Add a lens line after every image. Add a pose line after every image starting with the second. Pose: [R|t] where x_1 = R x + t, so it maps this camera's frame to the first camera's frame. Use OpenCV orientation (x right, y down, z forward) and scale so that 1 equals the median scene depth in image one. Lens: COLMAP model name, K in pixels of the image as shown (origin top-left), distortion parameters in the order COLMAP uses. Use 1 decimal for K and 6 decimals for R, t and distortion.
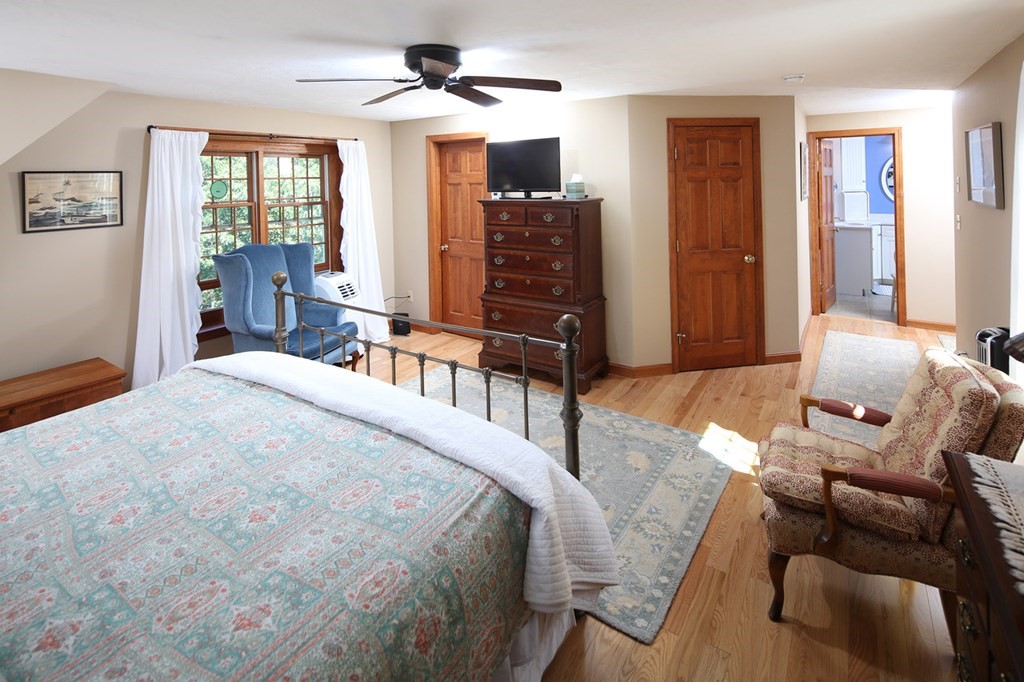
lens RADIAL K [[471.9, 0, 512.0], [0, 471.9, 341.0], [0, 0, 1]] dist [0.020992, -0.000126]
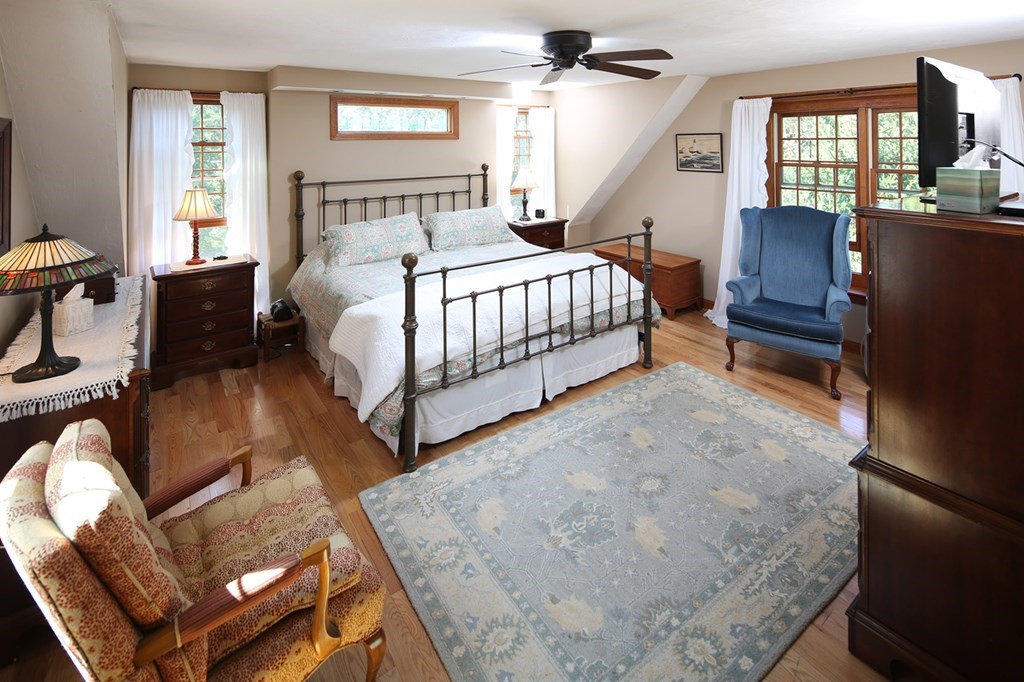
lens RADIAL K [[501.5, 0, 510.3], [0, 501.5, 297.9], [0, 0, 1]] dist [-0.001041, -0.000313]
pose [[-0.372426, 0.298081, -0.878889, 0.823682], [-0.292374, 0.861109, 0.415943, -0.374618], [0.880804, 0.411872, -0.233548, 1.013792]]
